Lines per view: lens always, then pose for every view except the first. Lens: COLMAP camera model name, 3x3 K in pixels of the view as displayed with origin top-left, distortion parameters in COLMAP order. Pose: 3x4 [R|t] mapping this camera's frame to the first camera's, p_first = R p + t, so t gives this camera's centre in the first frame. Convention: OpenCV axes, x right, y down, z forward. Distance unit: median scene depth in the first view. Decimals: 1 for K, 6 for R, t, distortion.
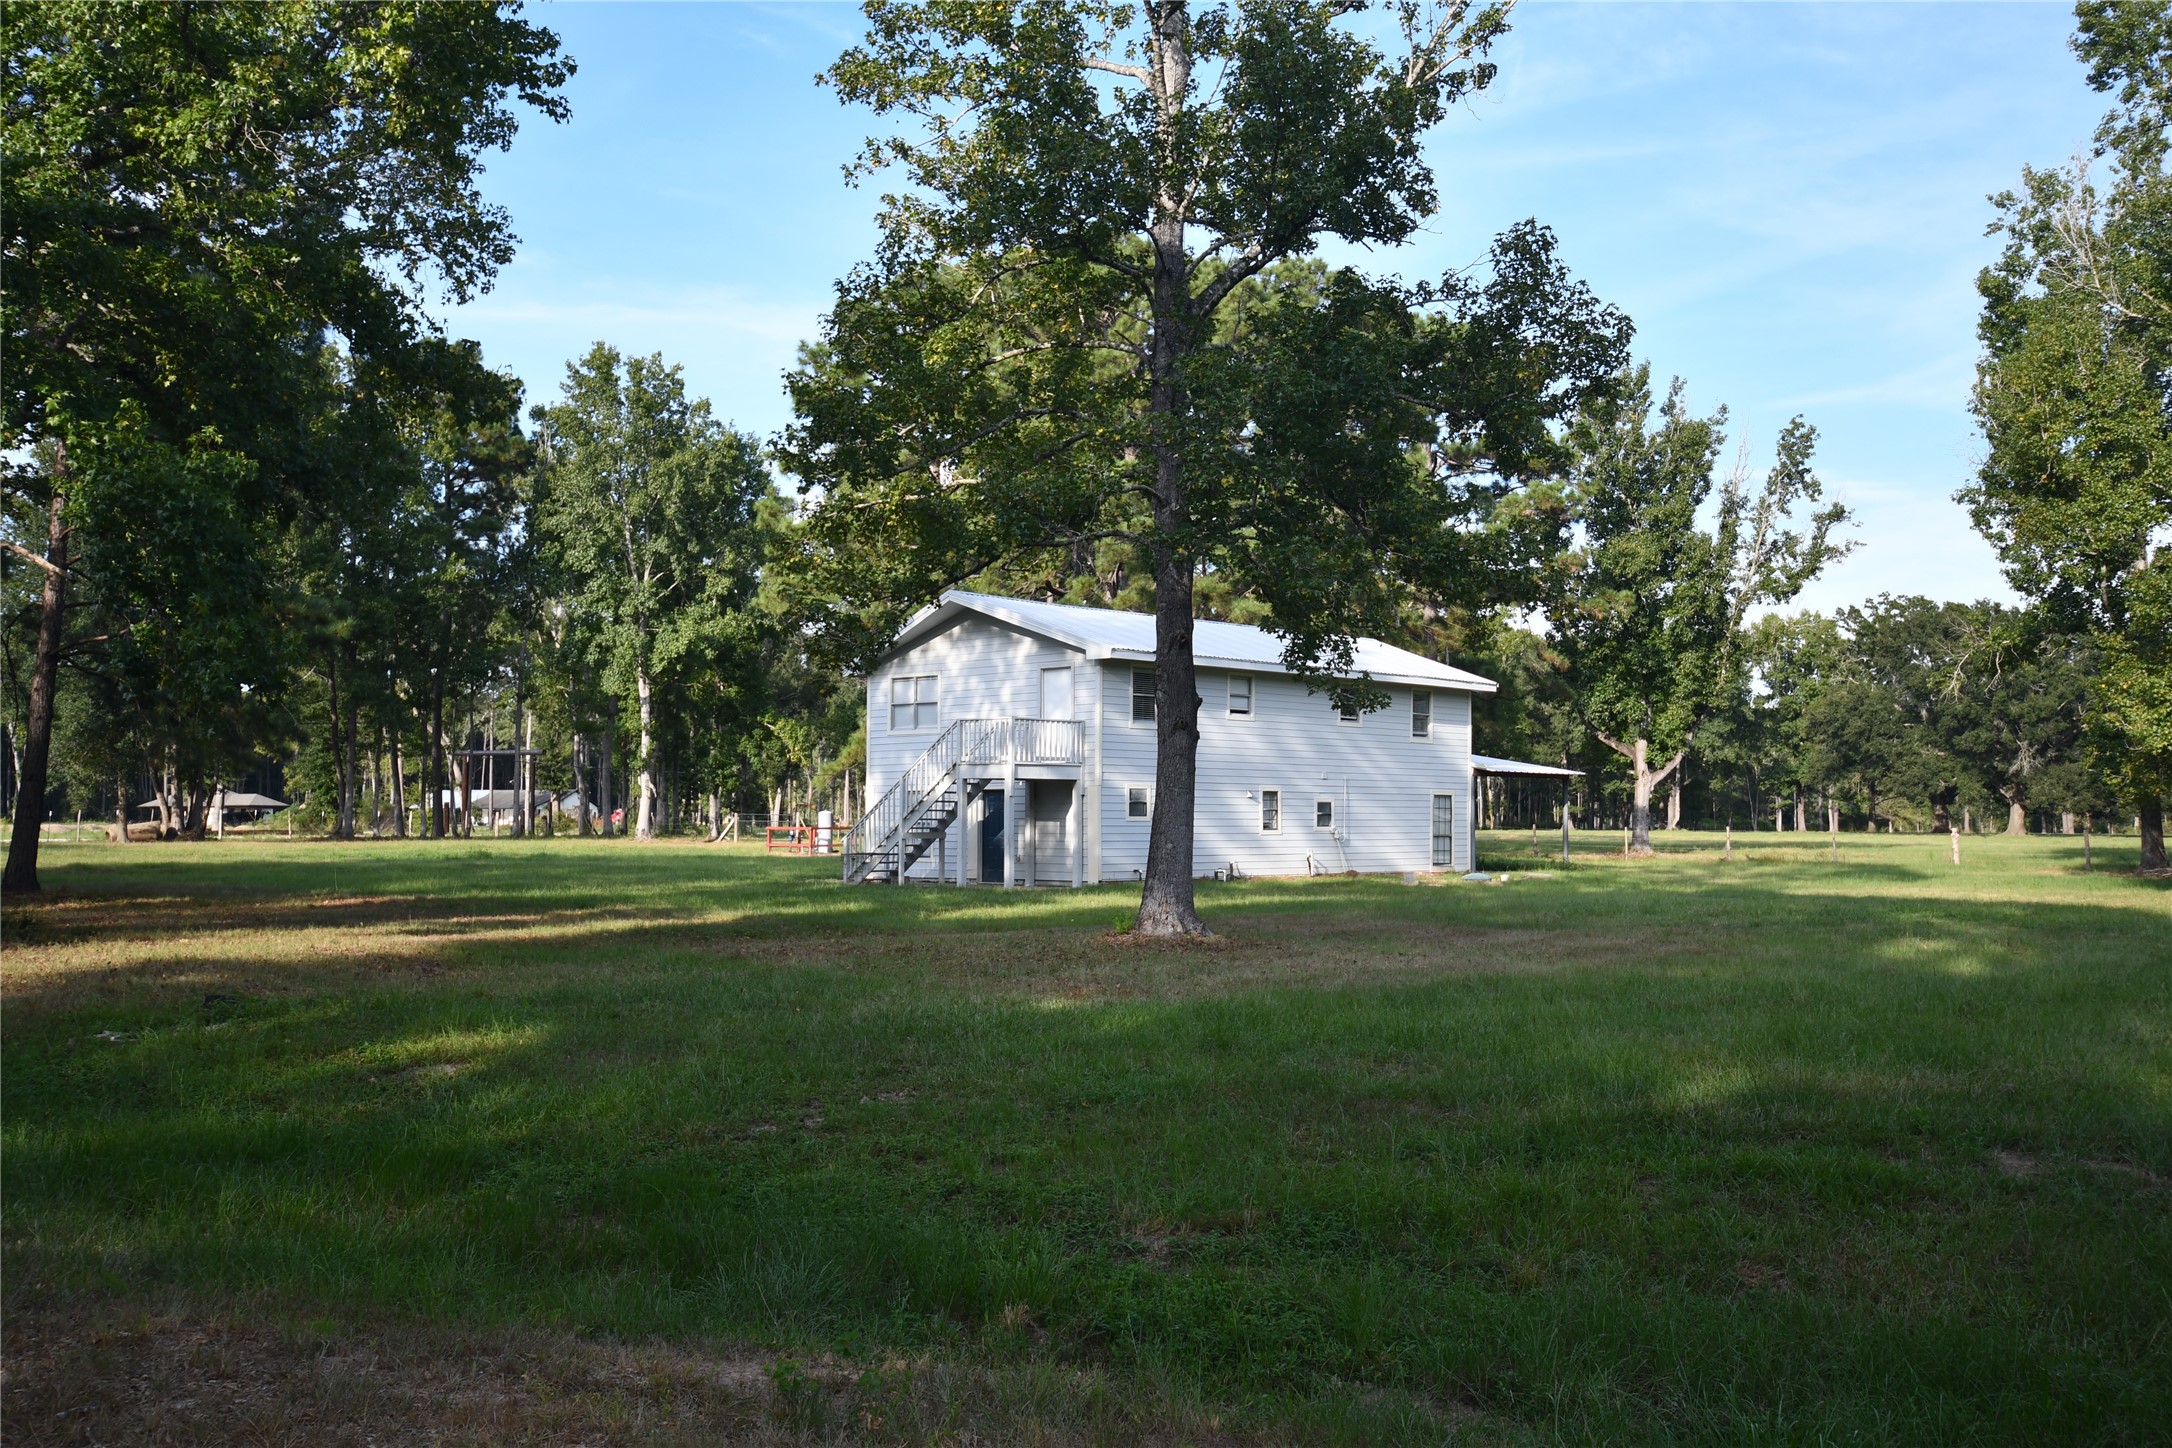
lens RADIAL K [[2073.7, 0, 1087.1], [0, 2073.7, 728.4], [0, 0, 1]] dist [-0.003224, 0.000000]
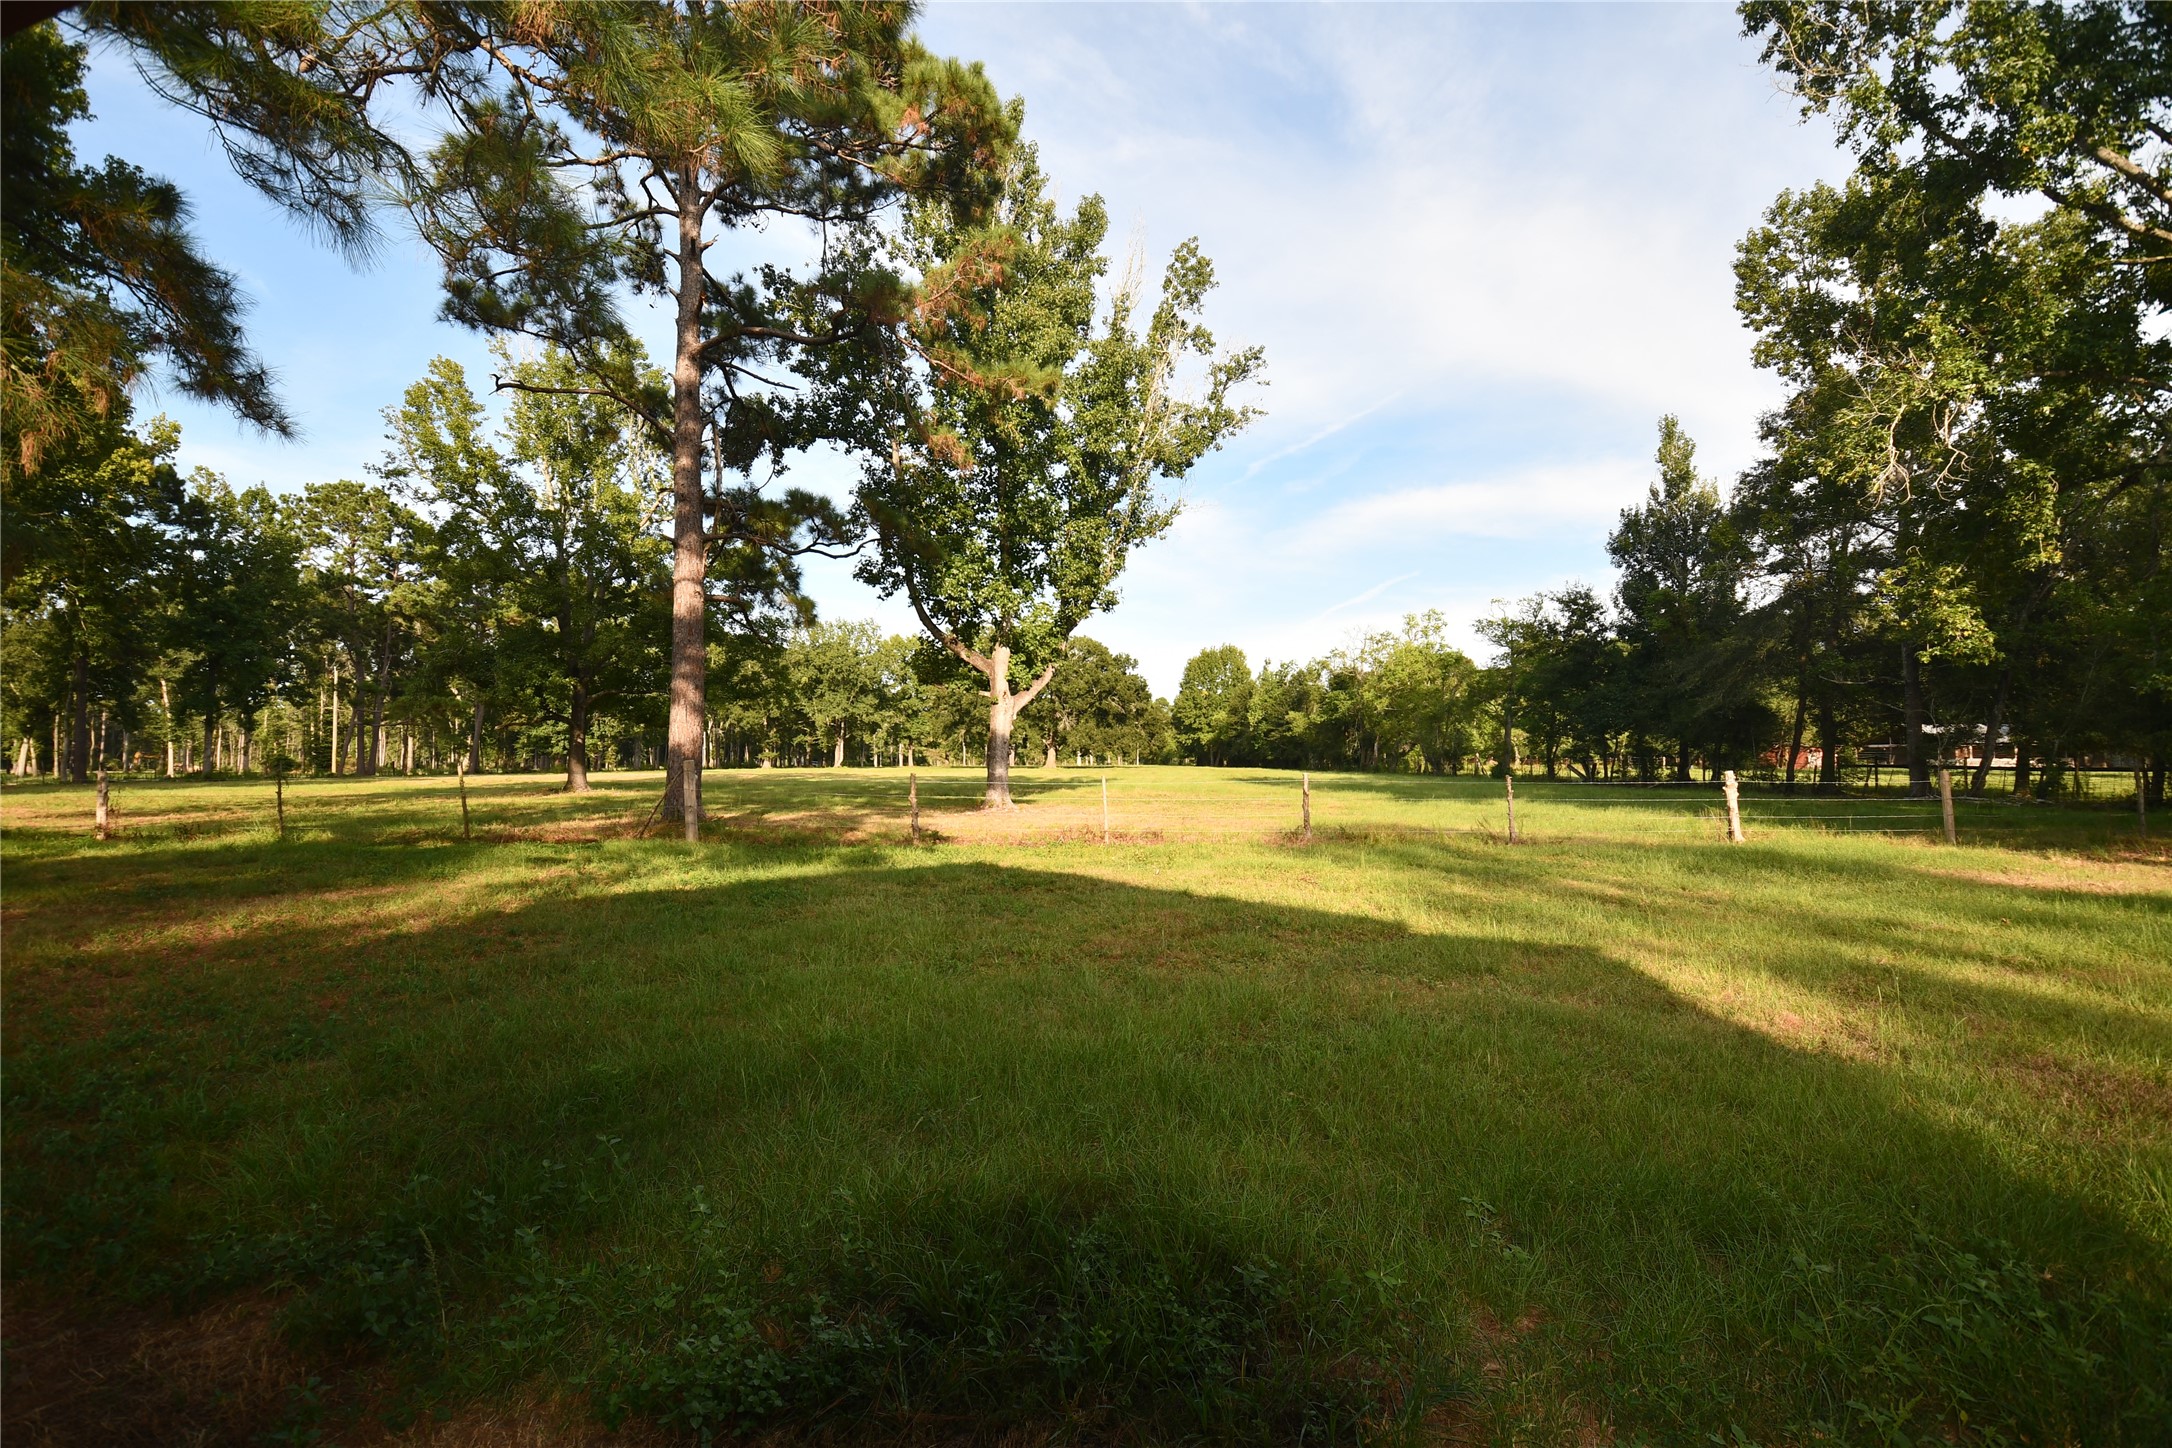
lens RADIAL K [[935.8, 0, 1090.0], [0, 935.8, 731.7], [0, 0, 1]] dist [0.000710, 0.000011]
pose [[0.832399, 0.005269, 0.554151, 0.117784], [-0.012830, 0.999870, 0.009766, 0.030425], [-0.554028, -0.015239, 0.832359, 0.721480]]
